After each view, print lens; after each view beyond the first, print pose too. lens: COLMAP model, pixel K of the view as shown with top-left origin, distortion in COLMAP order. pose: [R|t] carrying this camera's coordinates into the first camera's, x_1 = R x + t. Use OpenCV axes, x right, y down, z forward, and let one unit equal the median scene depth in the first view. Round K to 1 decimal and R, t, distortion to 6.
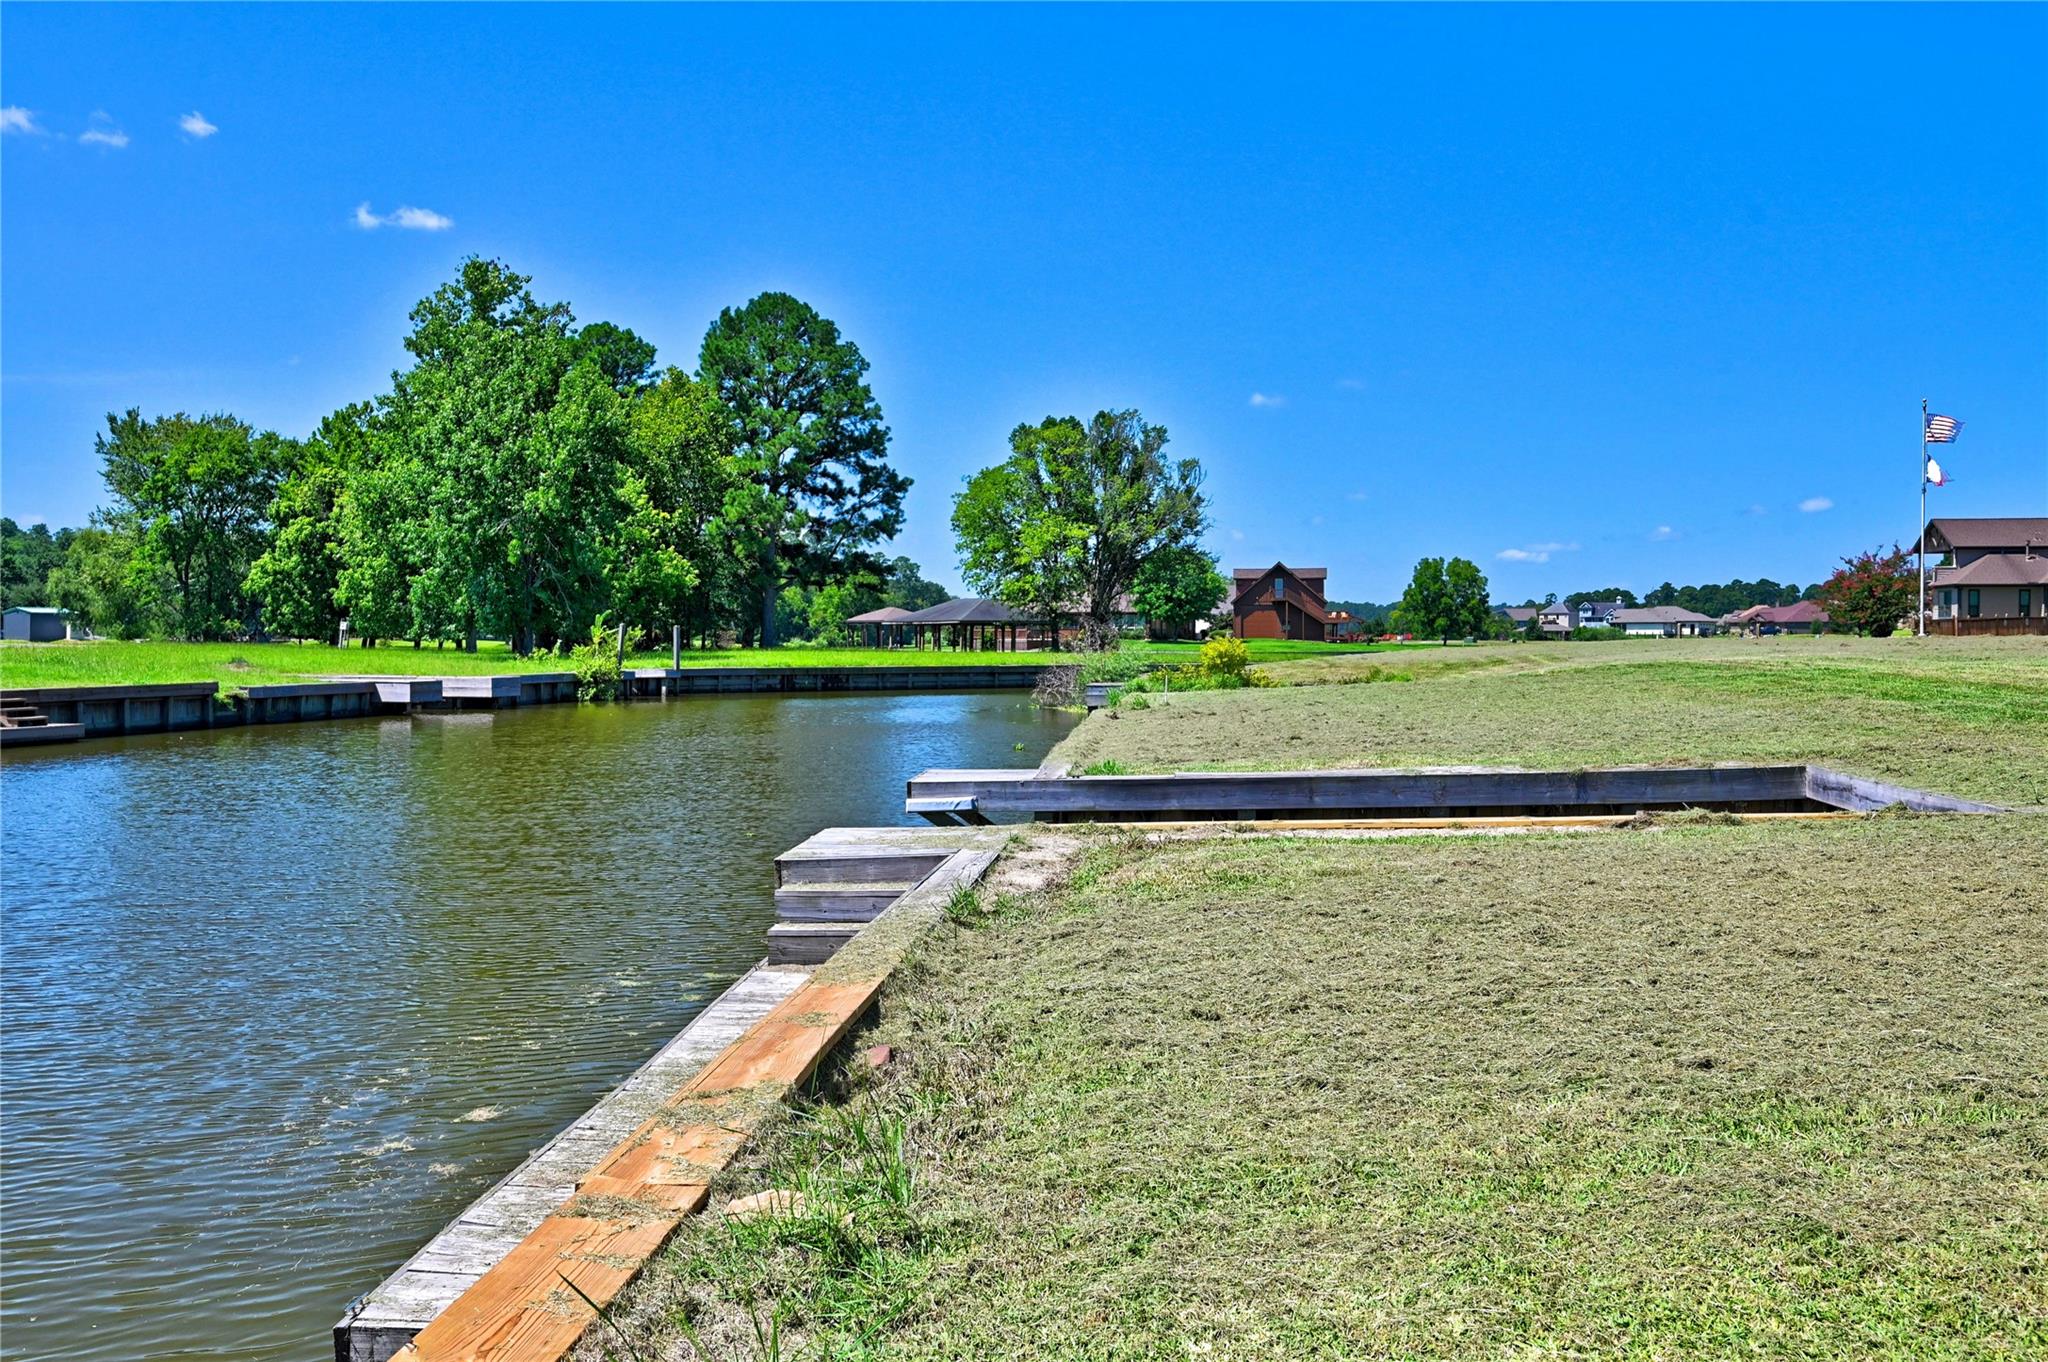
lens RADIAL K [[1757.8, 0, 1019.9], [0, 1757.8, 689.0], [0, 0, 1]] dist [-0.004655, -0.000641]
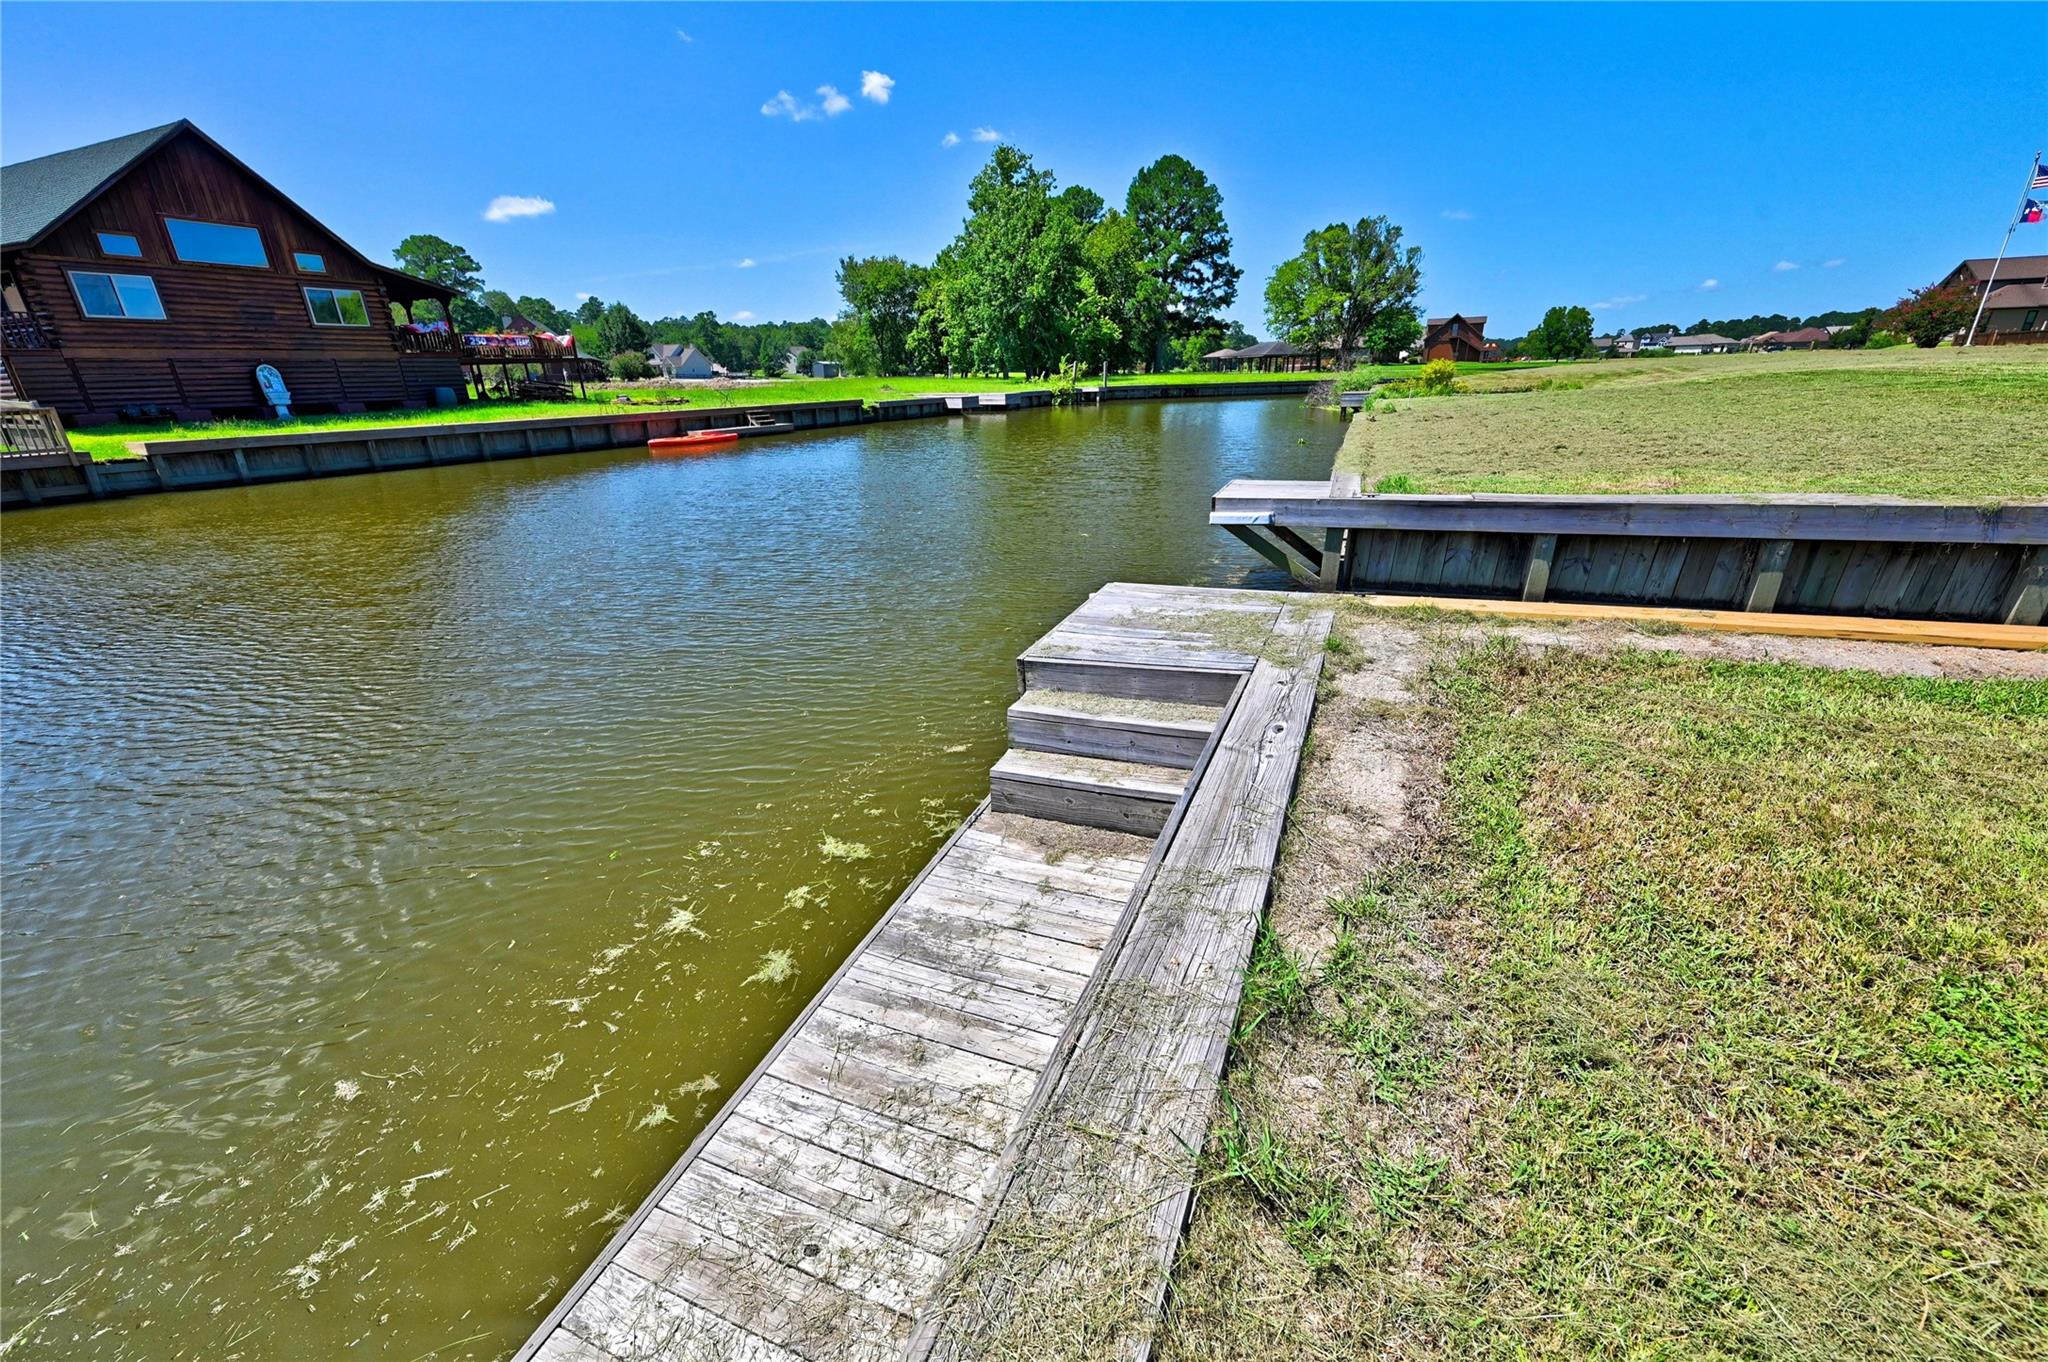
lens RADIAL K [[806.6, 0, 1022.8], [0, 806.6, 682.7], [0, 0, 1]] dist [-0.000492, -0.000208]
pose [[0.953893, 0.087485, -0.287115, -0.003790], [0.014176, 0.942380, 0.334243, -0.002046], [0.299812, -0.322902, 0.897690, 0.084151]]
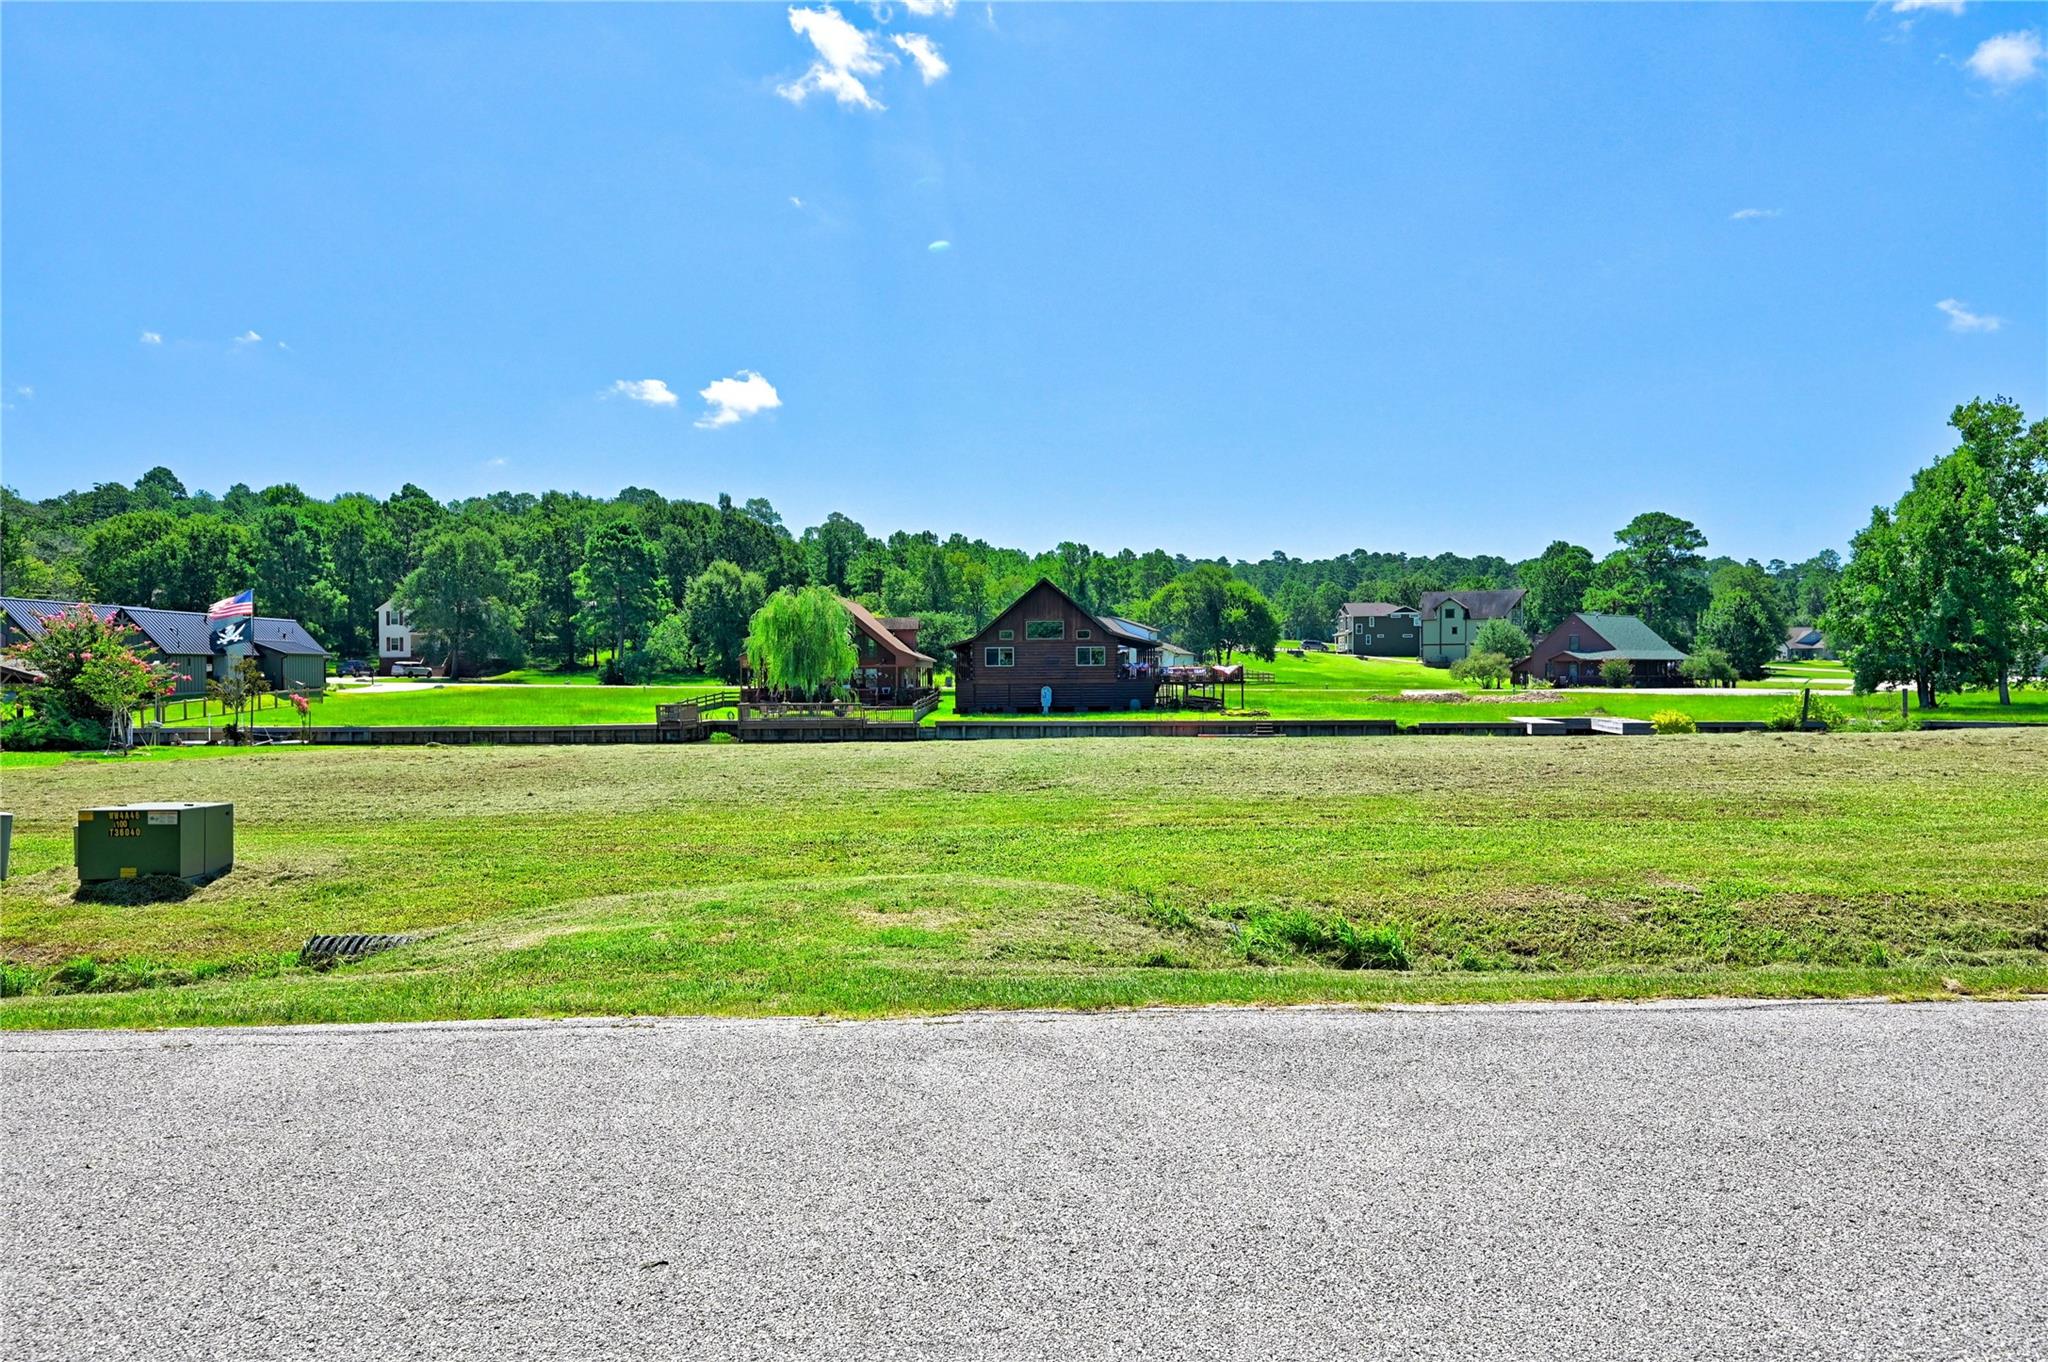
lens RADIAL K [[1432.5, 0, 1024.0], [0, 1432.5, 681.0], [0, 0, 1]] dist [-0.002868, -0.002230]
pose [[0.082513, 0.005024, -0.996577, 0.678015], [-0.022028, 0.999752, 0.003216, -0.025227], [0.996347, 0.021687, 0.082603, 0.215413]]
